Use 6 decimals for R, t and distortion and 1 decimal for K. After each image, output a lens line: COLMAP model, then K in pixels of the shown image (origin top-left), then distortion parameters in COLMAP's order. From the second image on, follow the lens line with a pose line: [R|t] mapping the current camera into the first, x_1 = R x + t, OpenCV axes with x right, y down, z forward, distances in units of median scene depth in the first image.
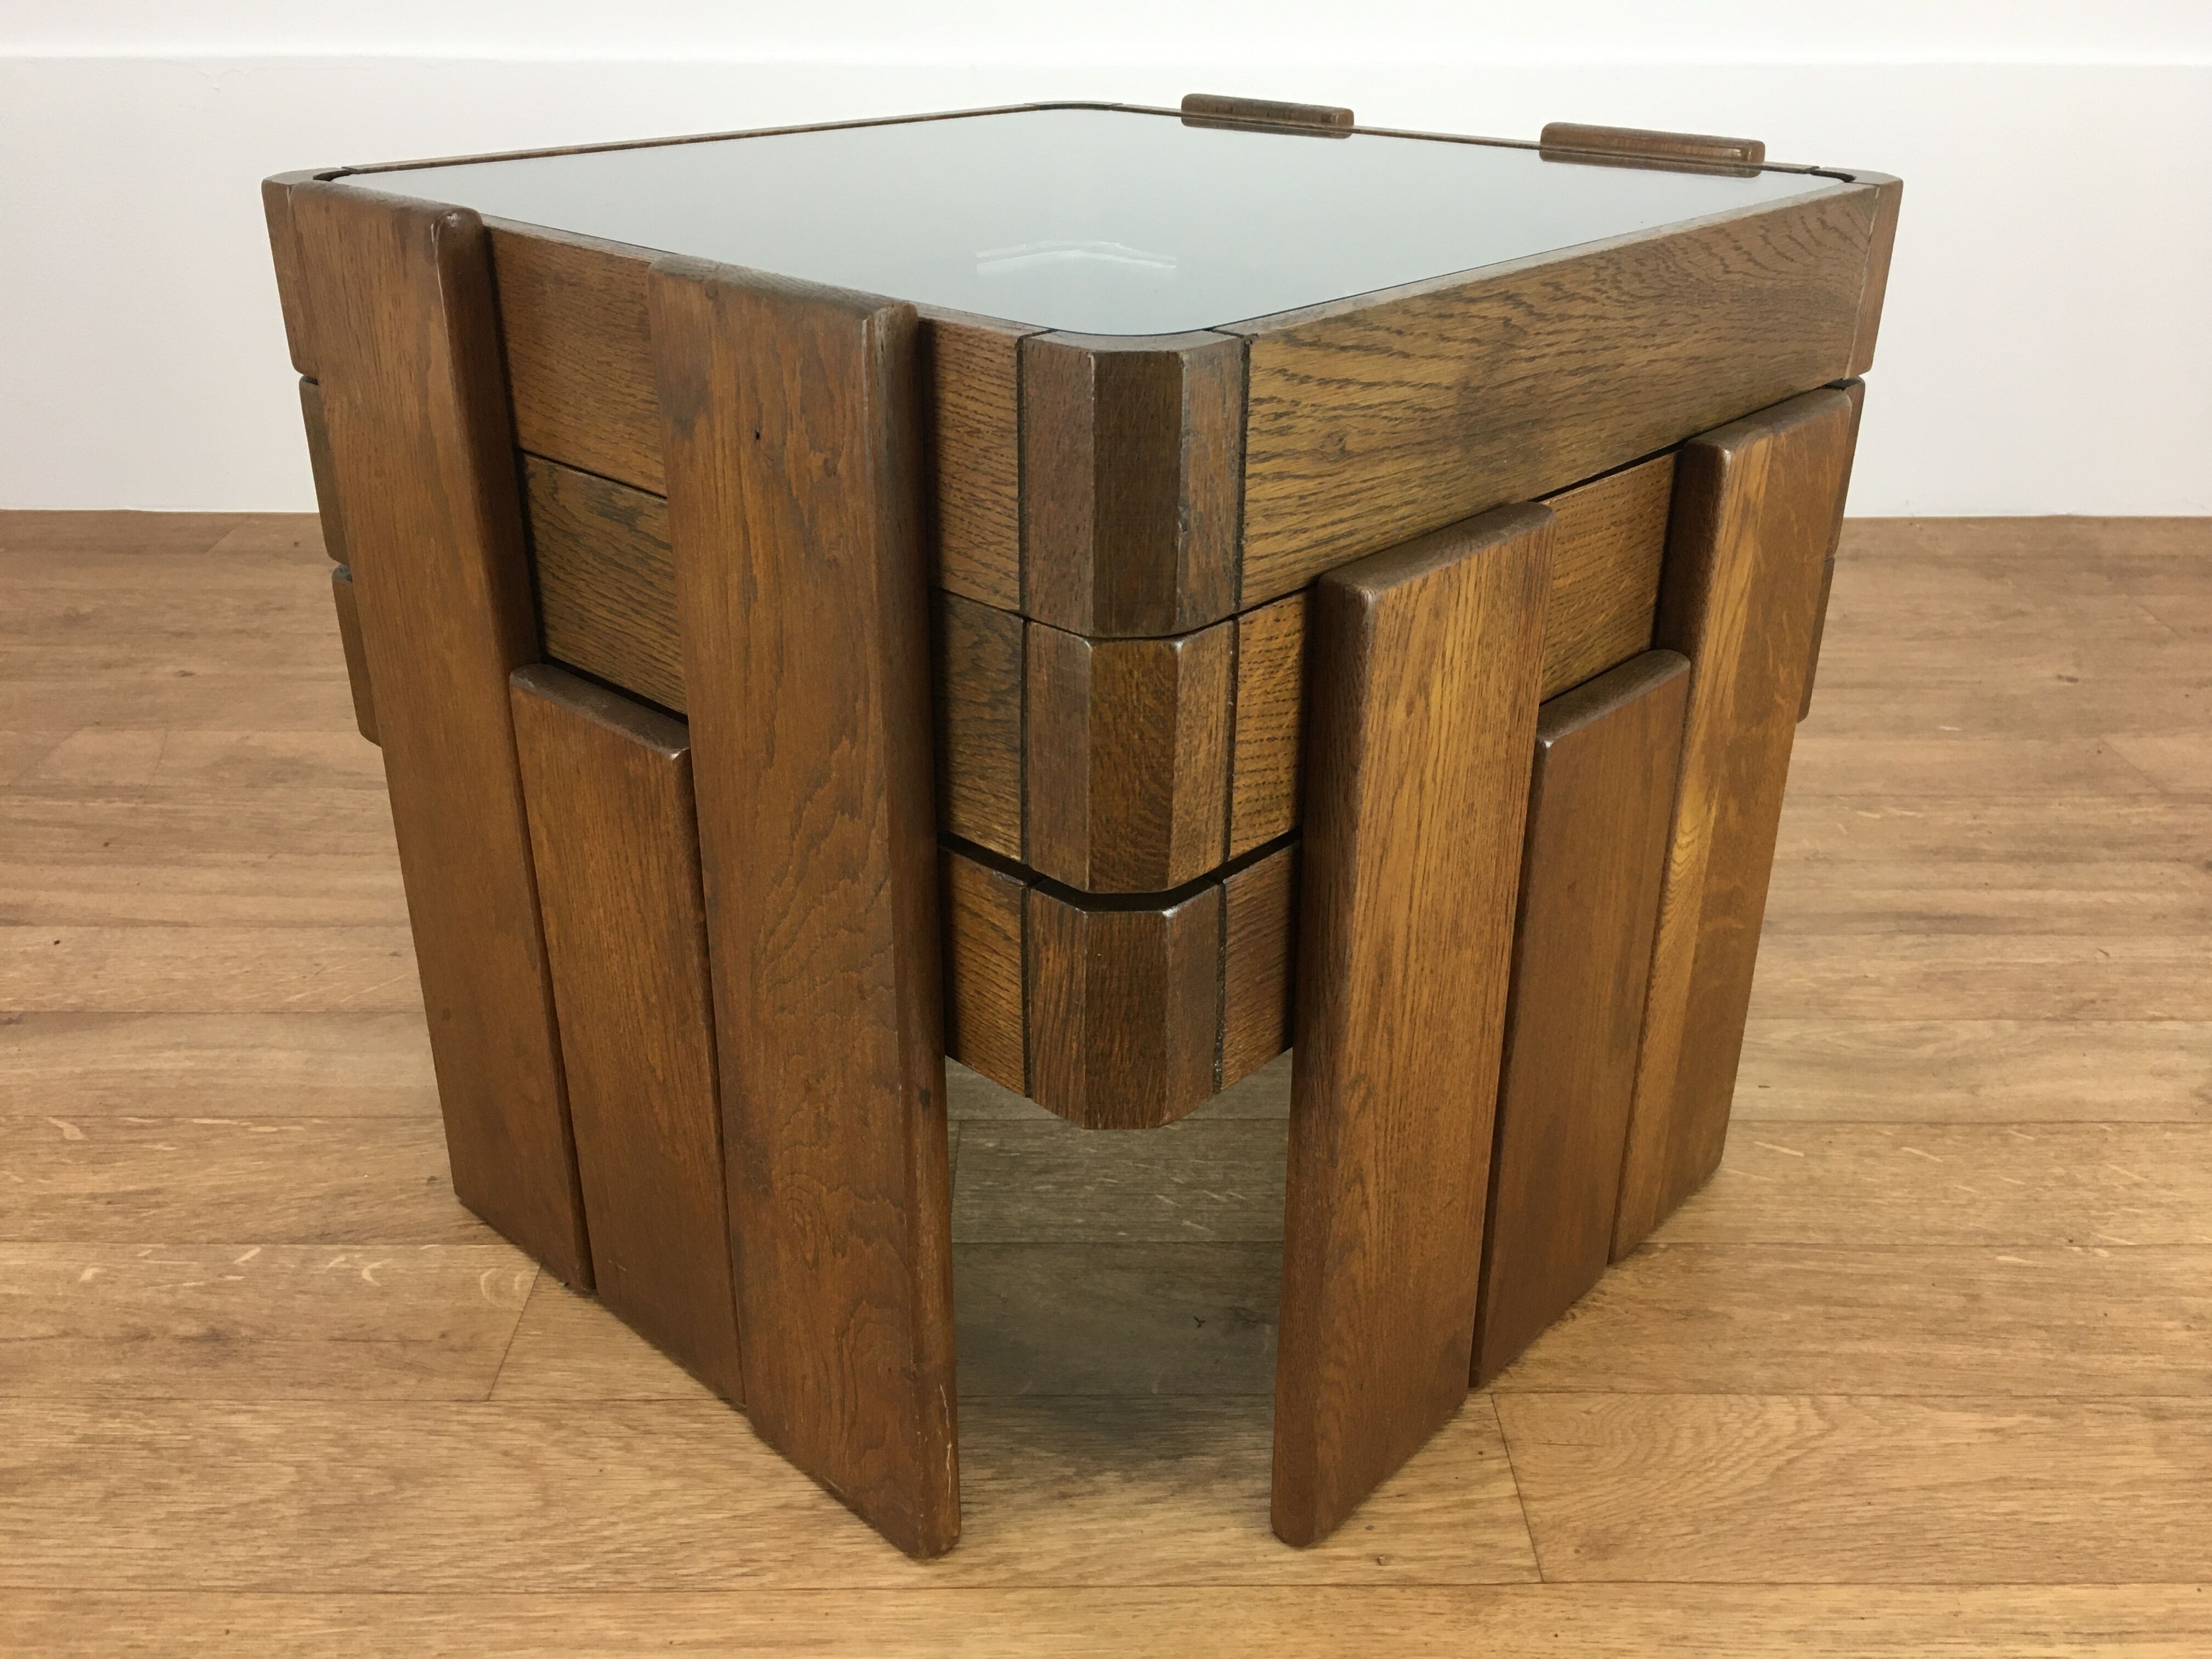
lens RADIAL K [[1930.6, 0, 1107.3], [0, 1930.6, 847.1], [0, 0, 1]] dist [0.075106, -0.134733]
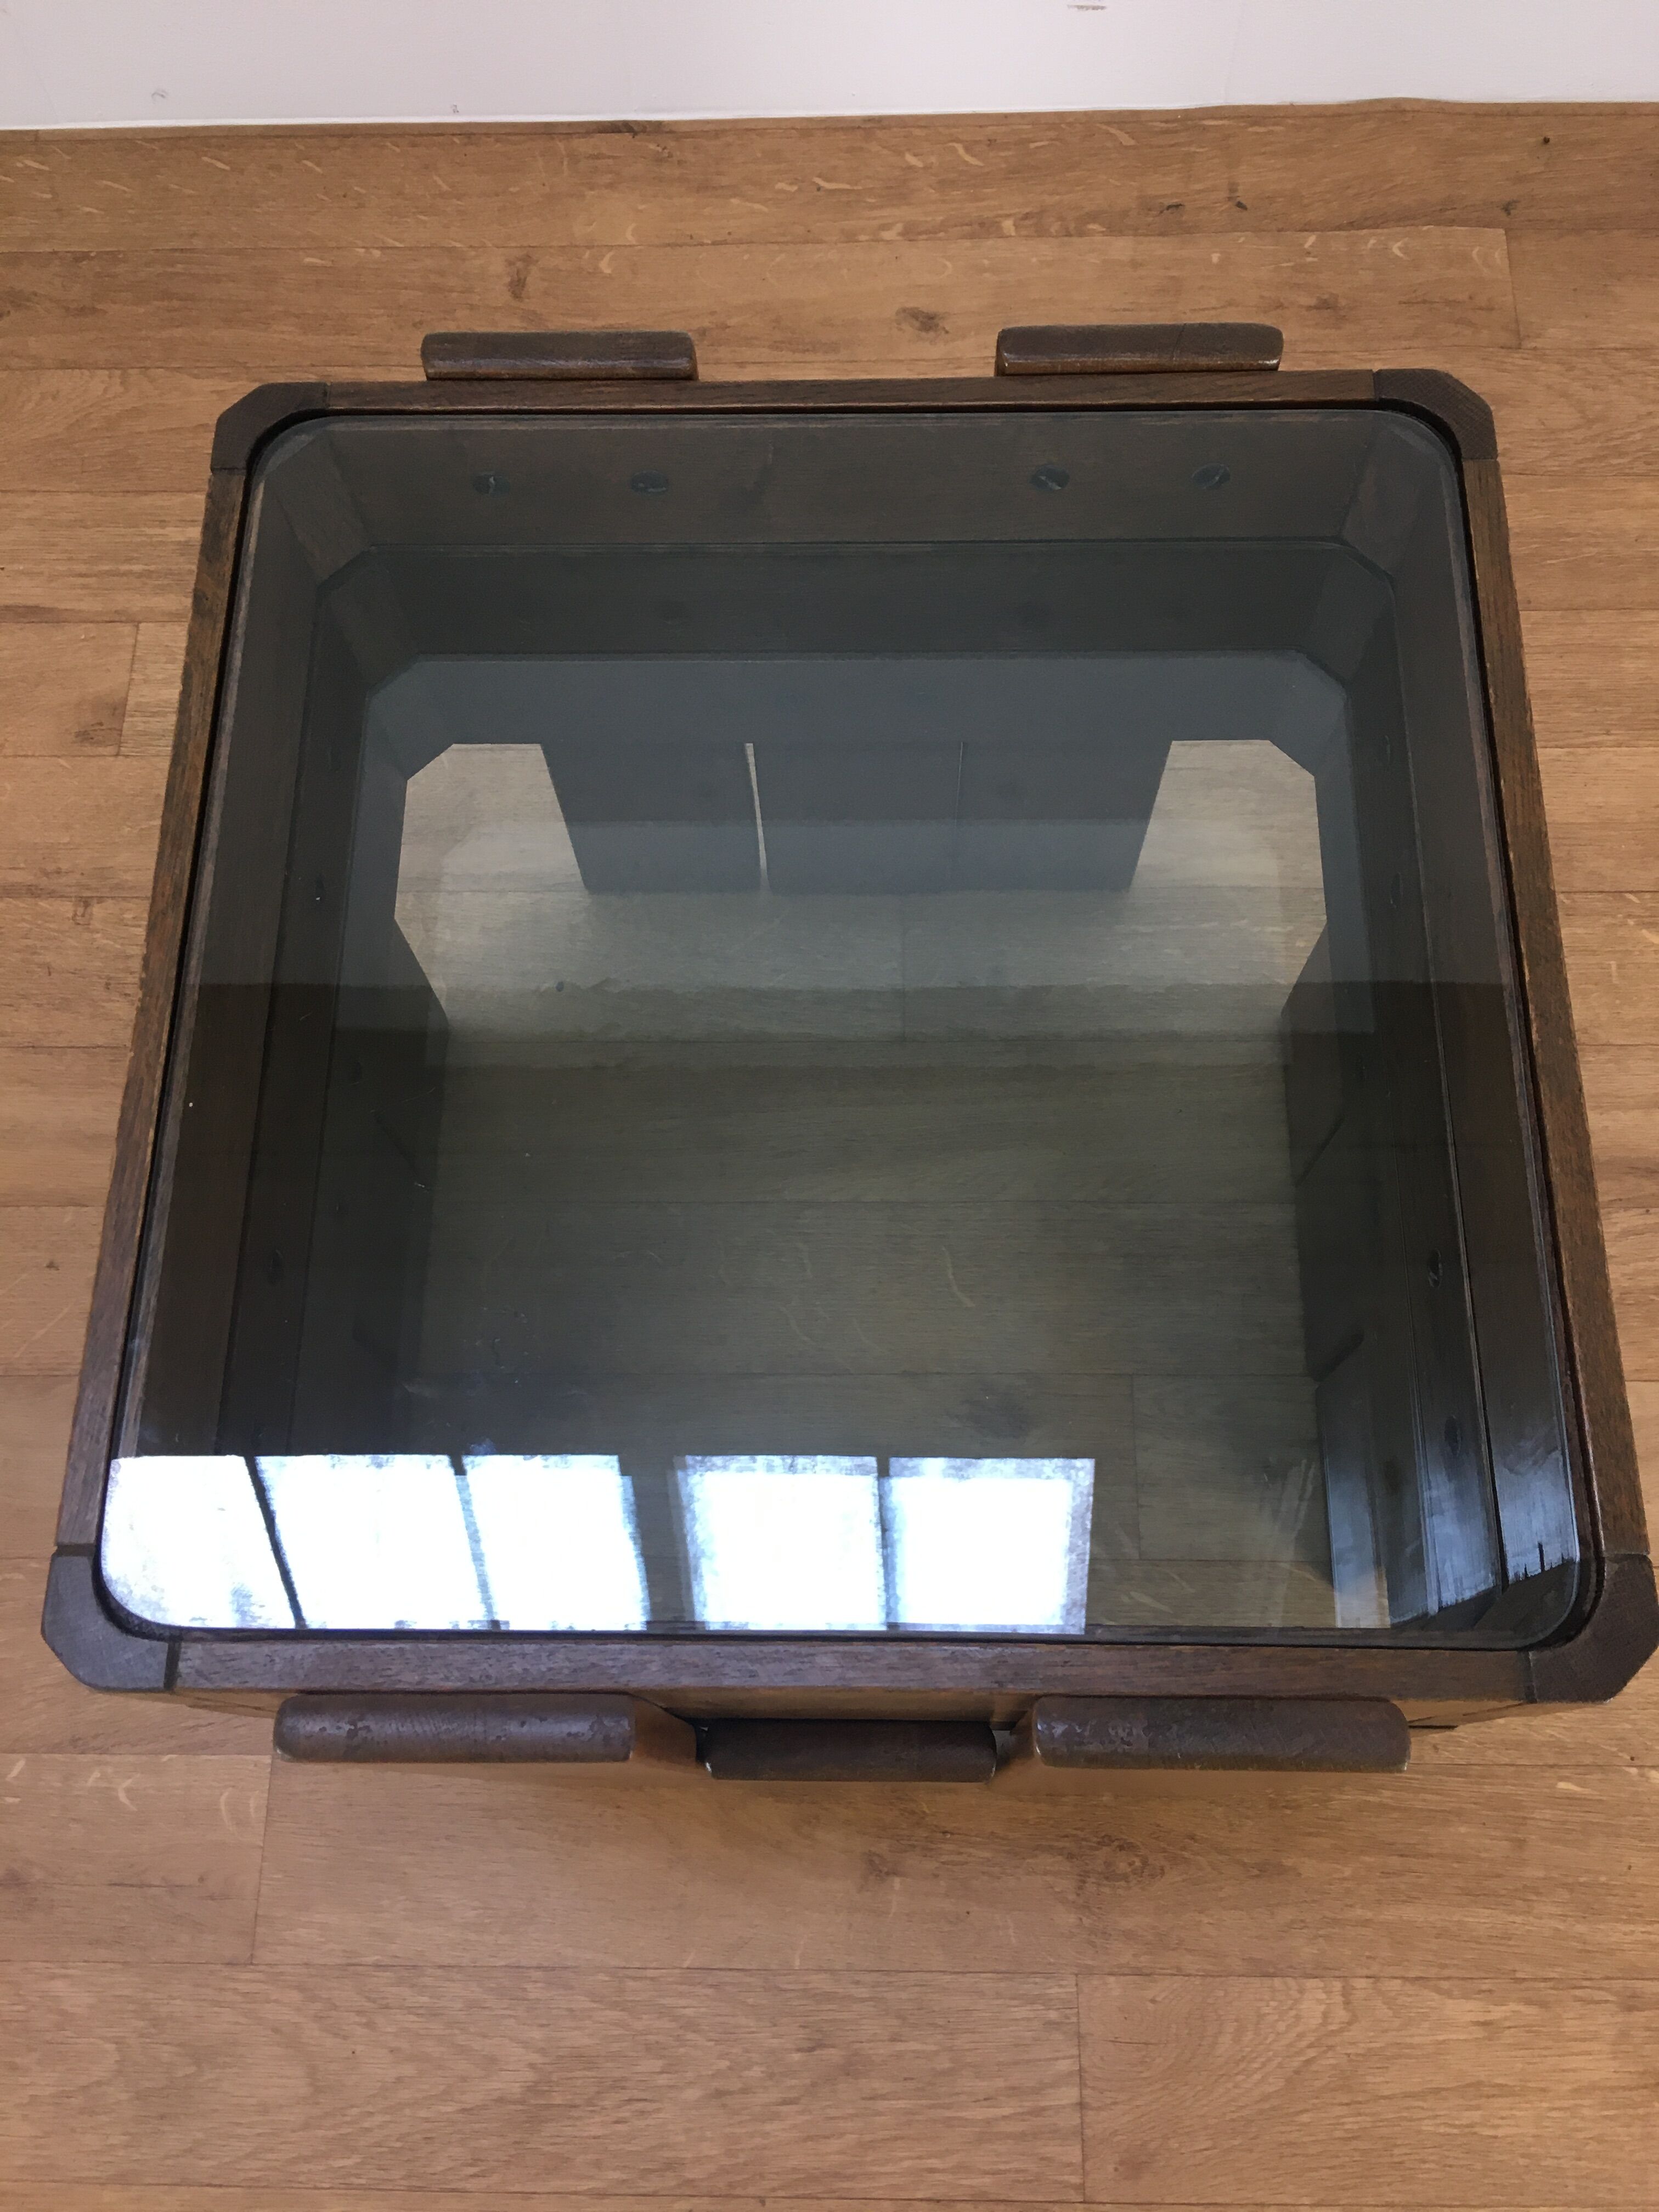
lens RADIAL K [[1930.6, 0, 860.6], [0, 1930.6, 1092.8], [0, 0, 1]] dist [0.075106, -0.134733]
pose [[0.999321, -0.000796, -0.036841, 0.104030], [0.026002, 0.723653, 0.689674, -0.898985], [0.026112, -0.690163, 0.723183, 0.477982]]
